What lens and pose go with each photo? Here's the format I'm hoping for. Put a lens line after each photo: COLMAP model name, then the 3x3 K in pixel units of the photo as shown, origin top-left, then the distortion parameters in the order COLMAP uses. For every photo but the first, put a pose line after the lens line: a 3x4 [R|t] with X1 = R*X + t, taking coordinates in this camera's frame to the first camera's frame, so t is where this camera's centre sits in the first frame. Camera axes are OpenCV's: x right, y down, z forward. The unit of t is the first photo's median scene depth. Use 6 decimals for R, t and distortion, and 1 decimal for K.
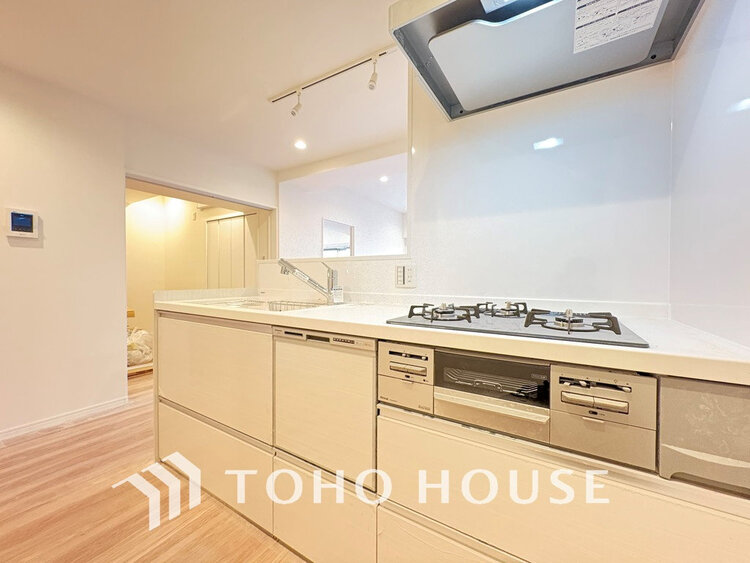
lens RADIAL K [[300.5, 0, 374.9], [0, 300.5, 281.9], [0, 0, 1]] dist [0.000611, 0.000071]
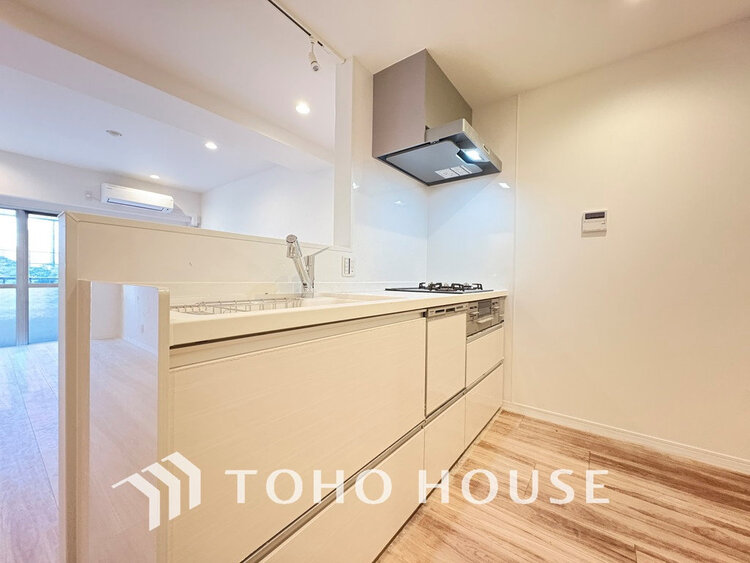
lens RADIAL K [[300.5, 0, 374.7], [0, 300.5, 280.7], [0, 0, 1]] dist [0.000611, 0.000071]
pose [[0.100403, -0.012396, 0.994870, -1.069942], [-0.008507, 0.999875, 0.013317, 0.019212], [-0.994910, -0.009801, 0.100285, 0.781709]]
